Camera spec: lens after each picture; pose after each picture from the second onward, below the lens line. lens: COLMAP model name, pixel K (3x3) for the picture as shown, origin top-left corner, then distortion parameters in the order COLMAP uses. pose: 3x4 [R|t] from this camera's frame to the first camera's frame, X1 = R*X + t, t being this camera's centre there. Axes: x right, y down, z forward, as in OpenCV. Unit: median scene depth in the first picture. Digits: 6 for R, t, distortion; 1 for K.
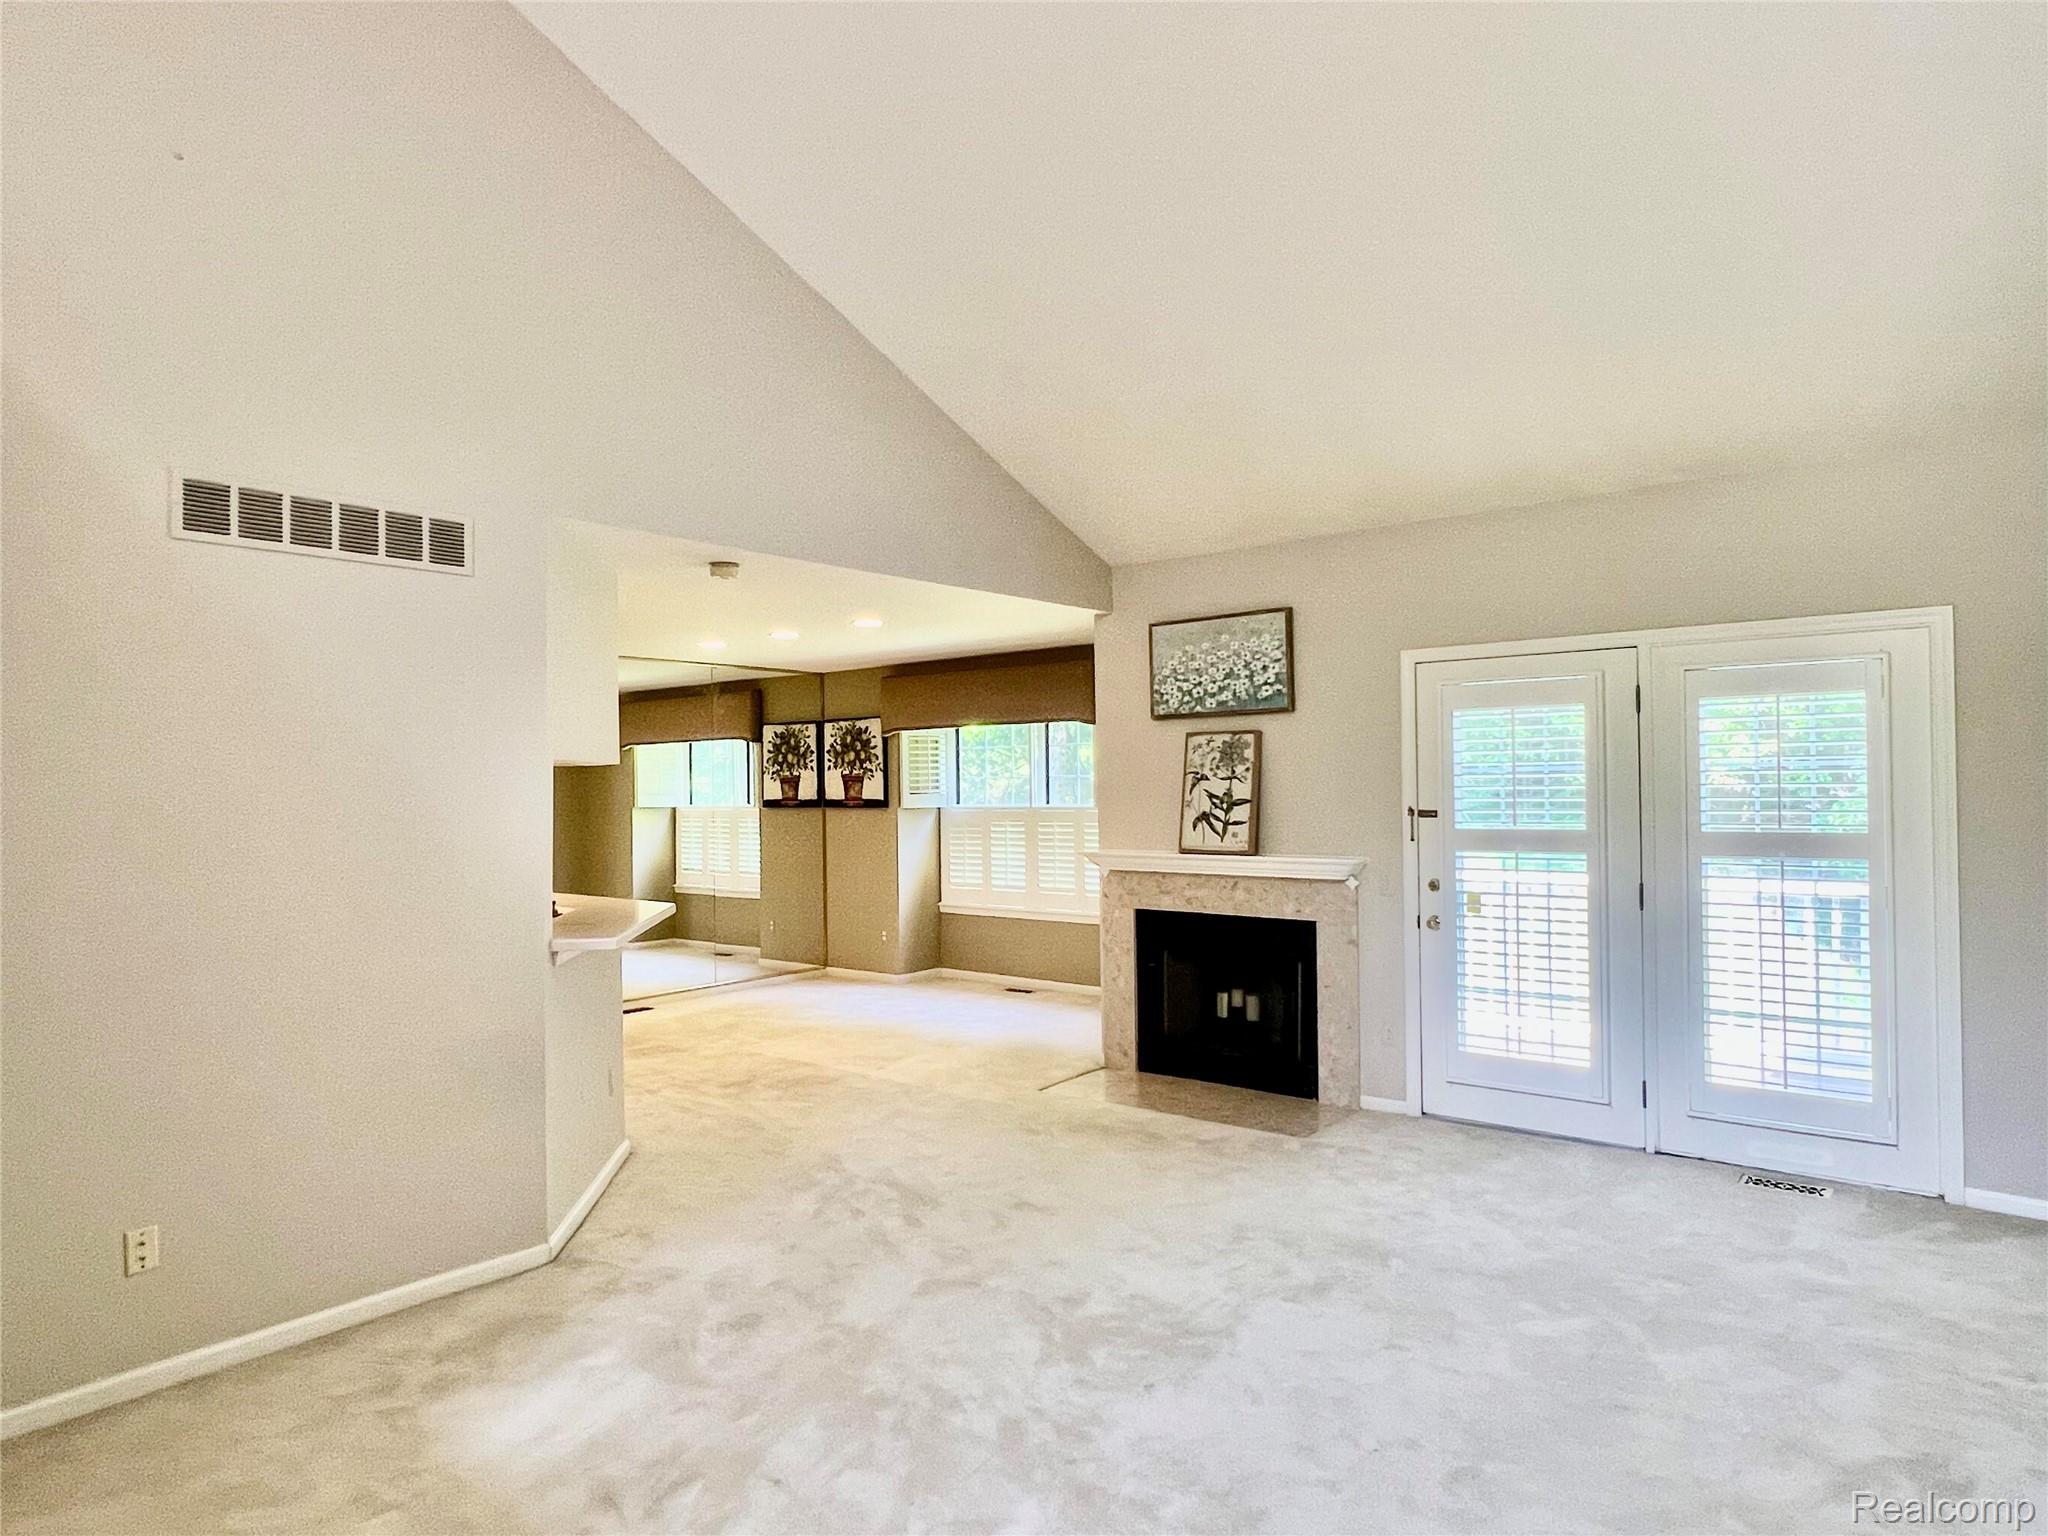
lens RADIAL K [[1221.3, 0, 1024.0], [0, 1221.3, 768.0], [0, 0, 1]] dist [-0.002568, -0.000801]
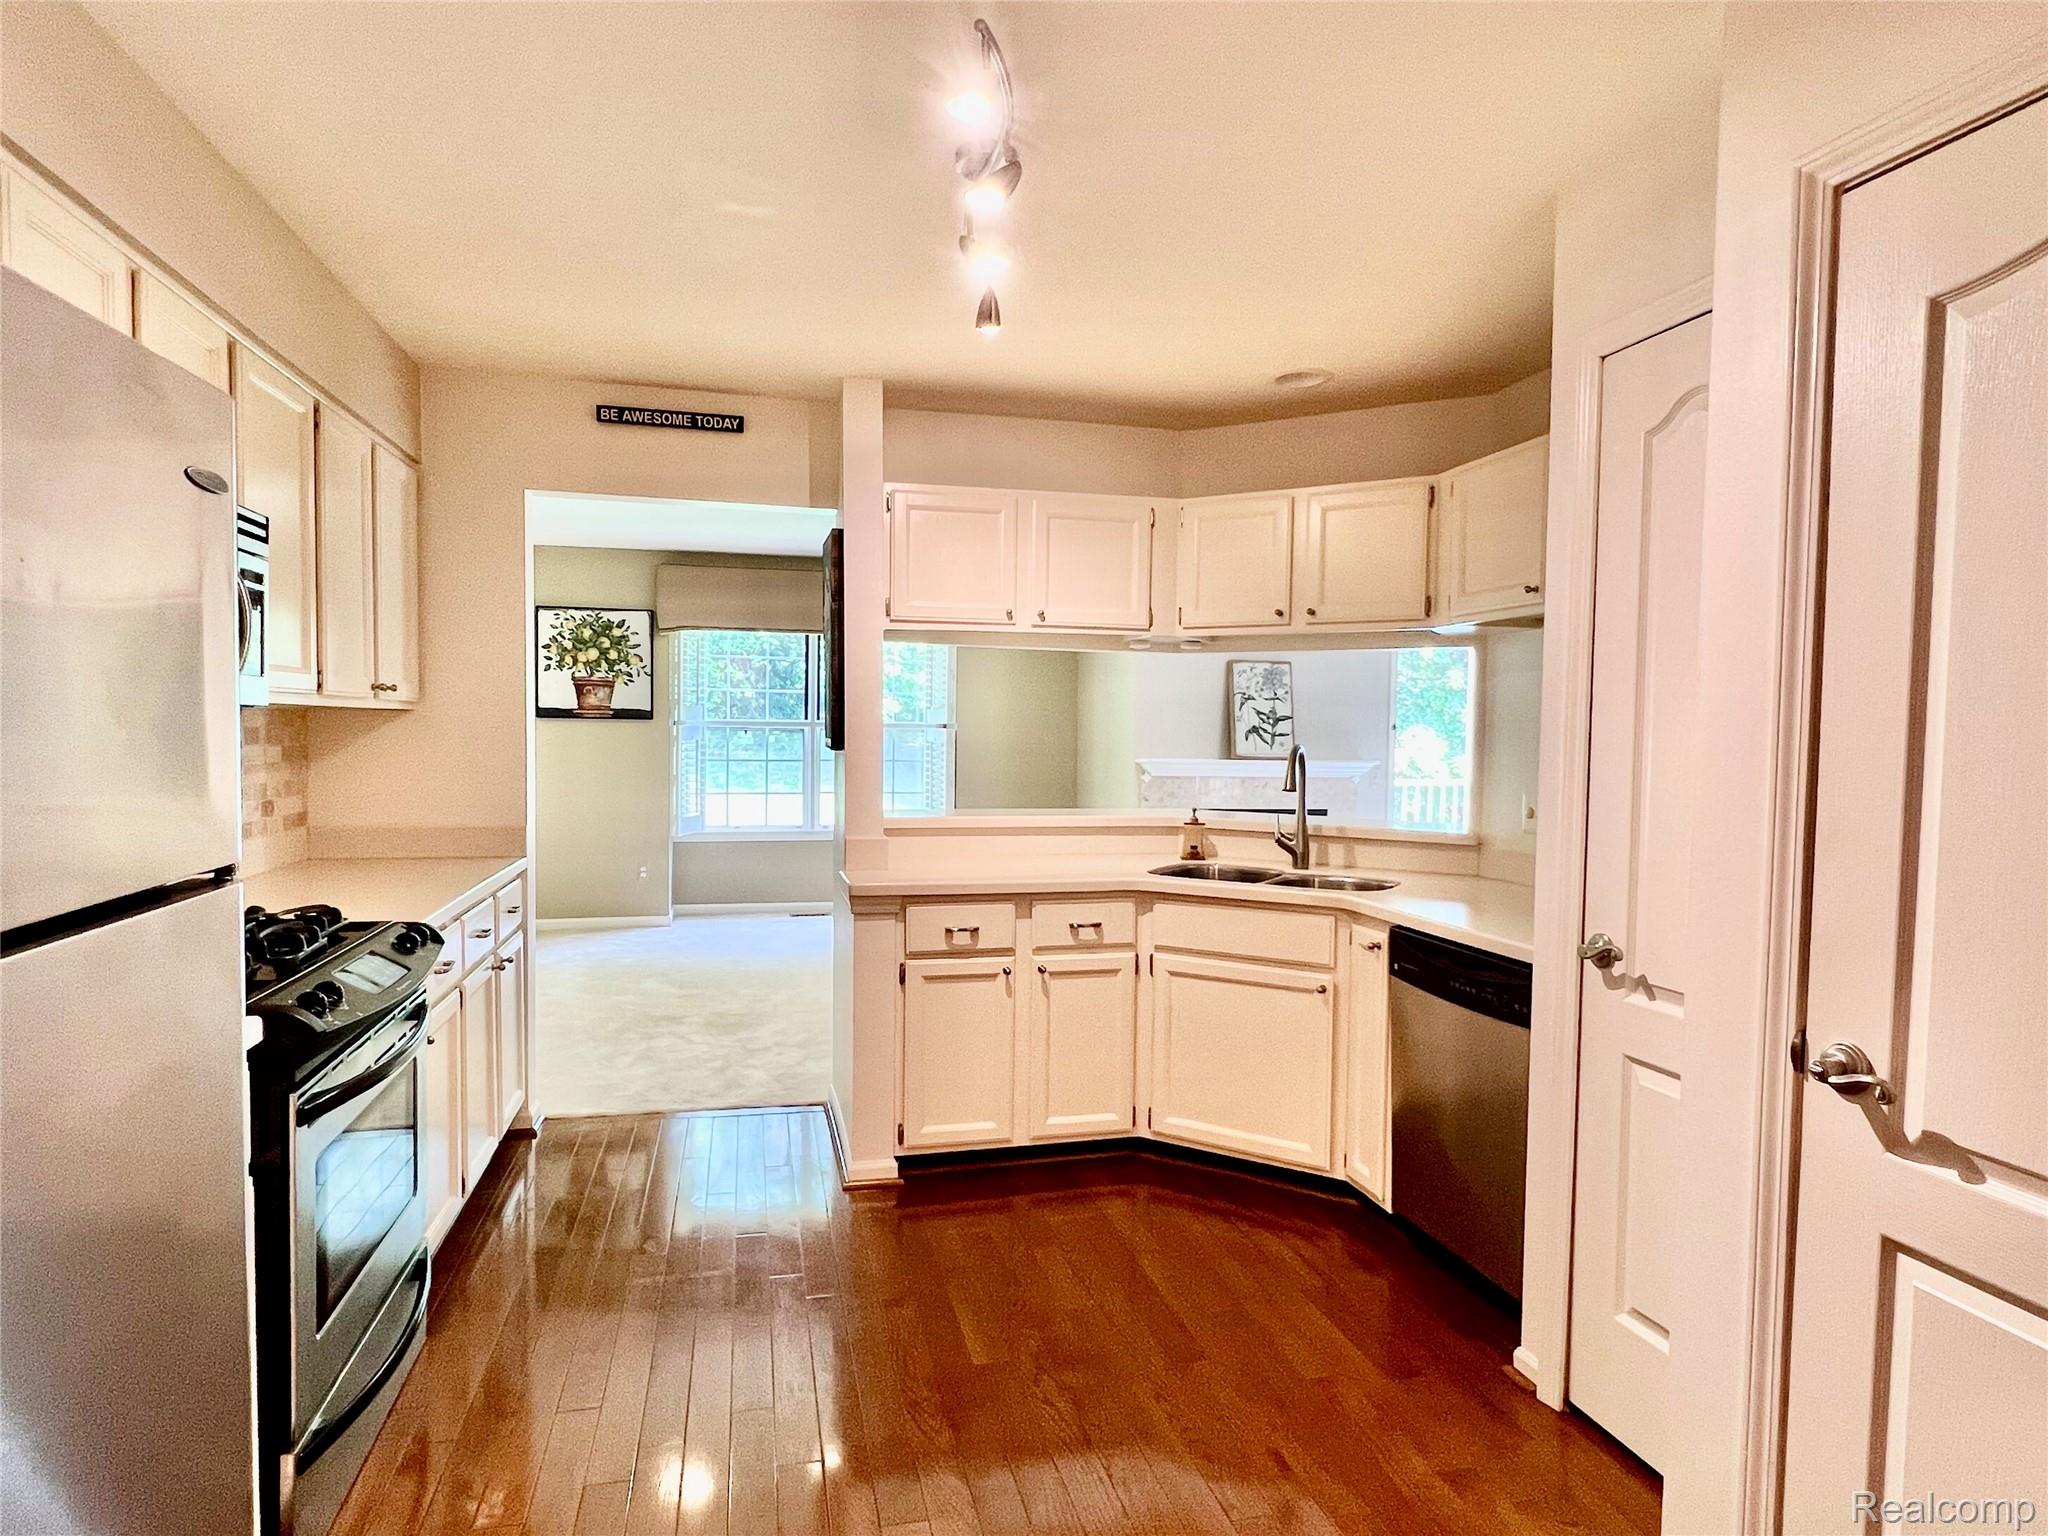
lens RADIAL K [[1149.1, 0, 1024.0], [0, 1149.1, 768.0], [0, 0, 1]] dist [-0.000287, -0.001559]
pose [[0.594637, -0.013980, 0.803872, -0.916103], [-0.032534, 0.998611, 0.041432, 0.038065], [-0.803335, -0.050790, 0.593357, 0.501305]]
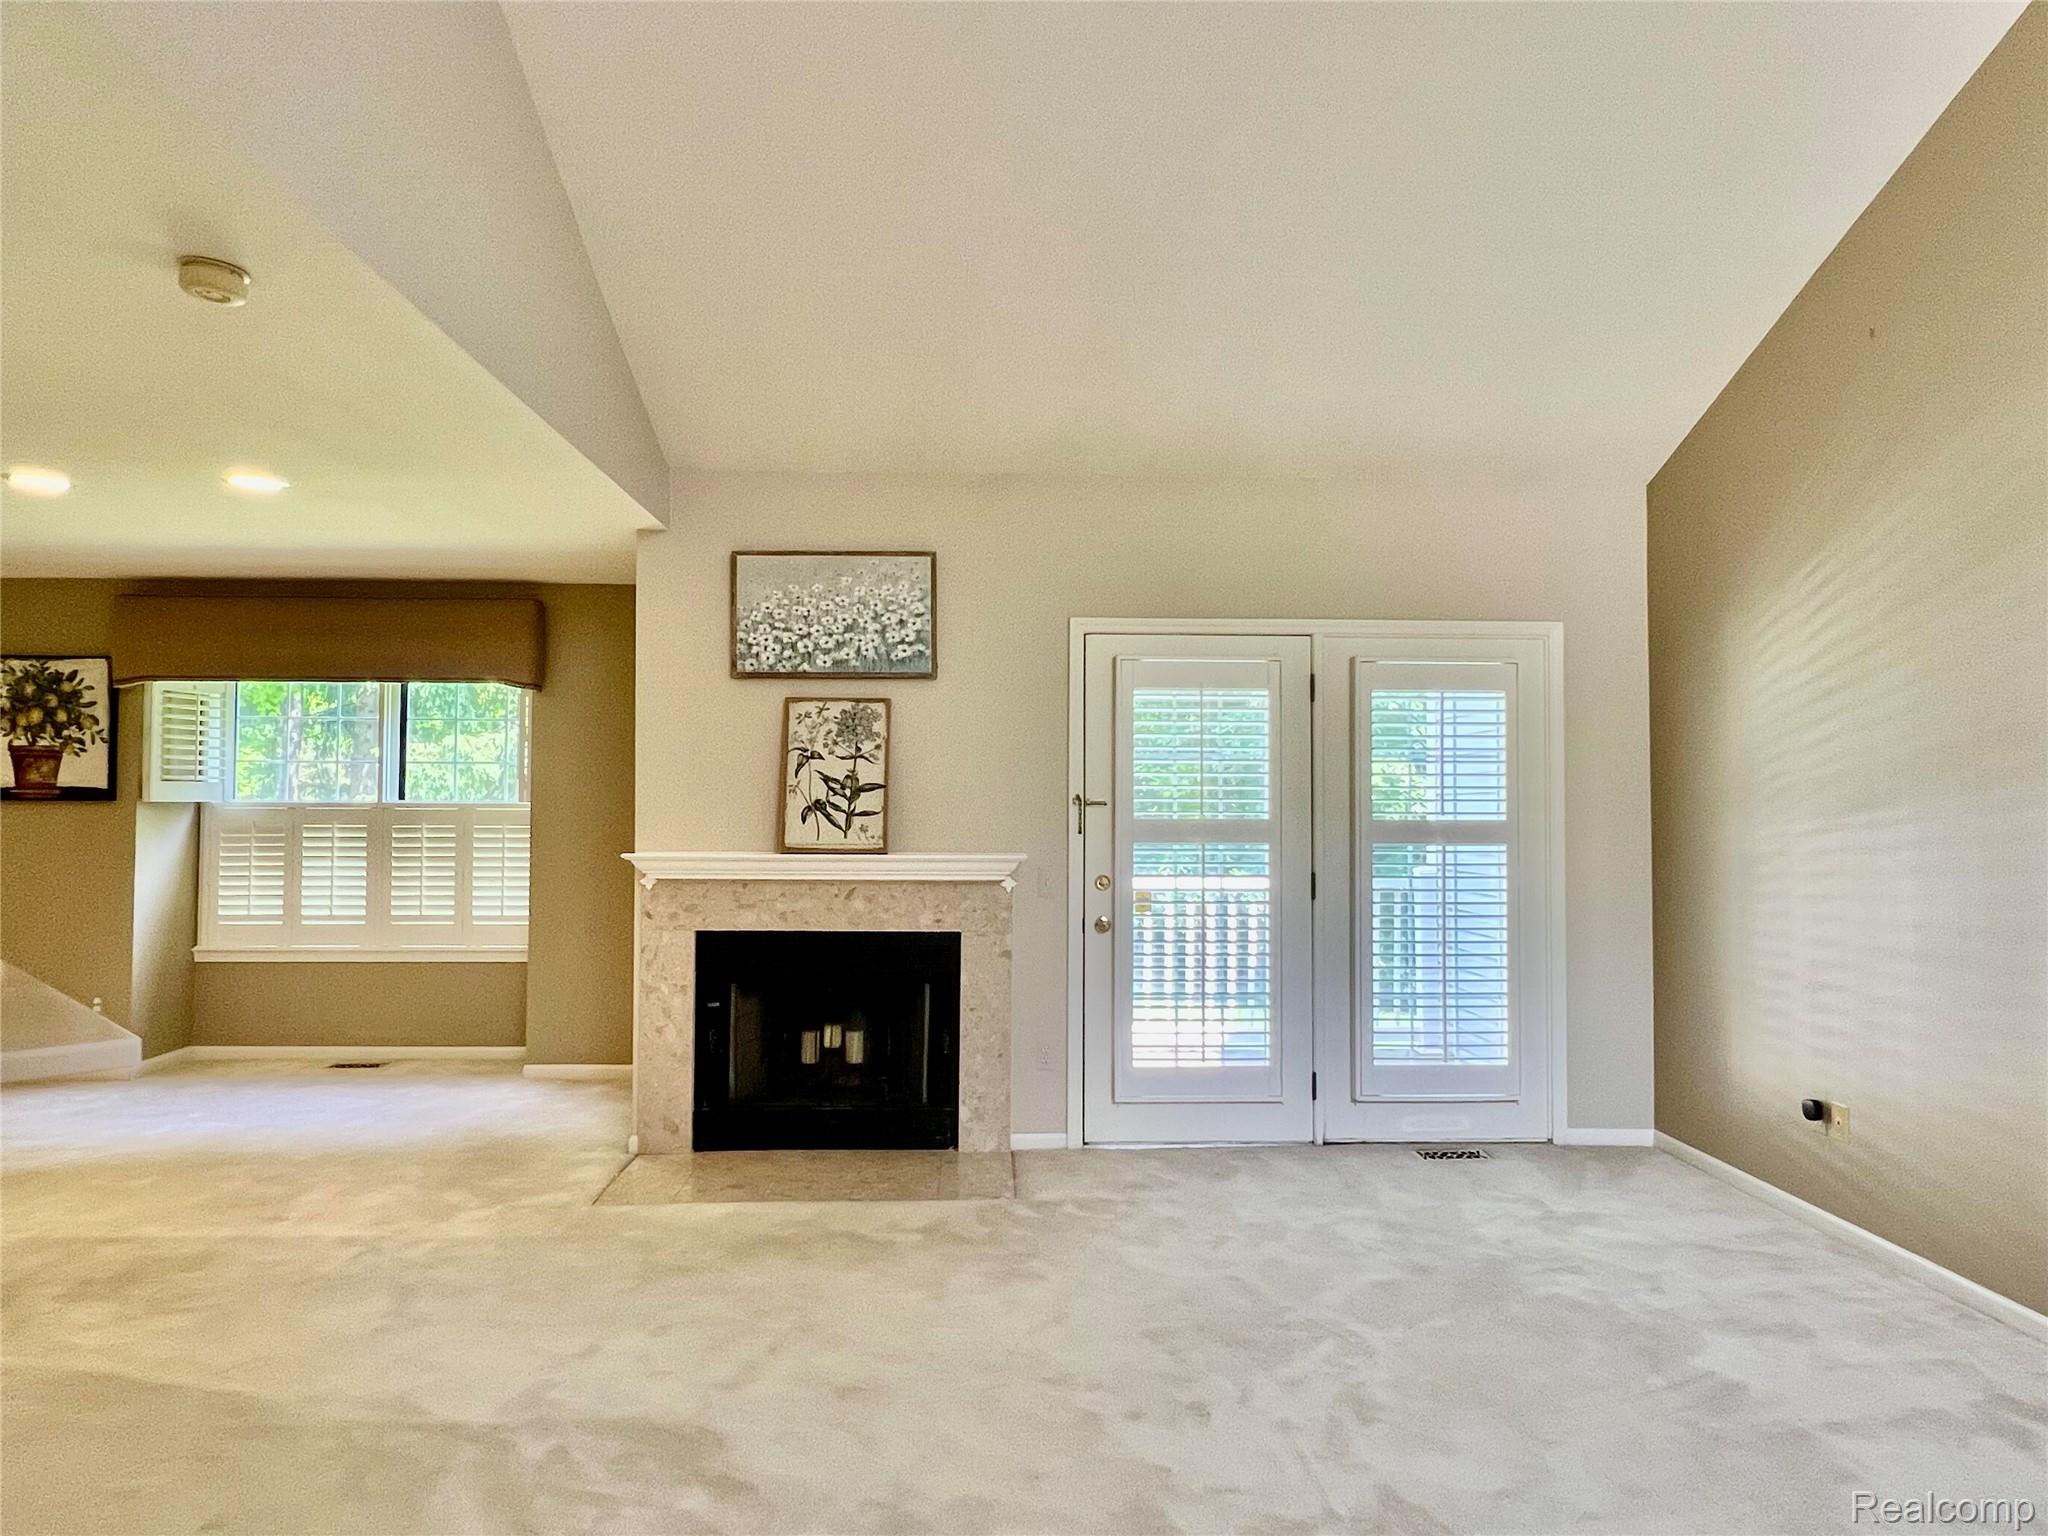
lens RADIAL K [[1197.9, 0, 1024.0], [0, 1197.9, 768.0], [0, 0, 1]] dist [-0.001850, -0.001118]
pose [[0.750992, 0.038294, 0.659200, -0.256967], [-0.023476, 0.999234, -0.031302, 0.036704], [-0.659894, 0.008032, 0.751316, 0.341916]]
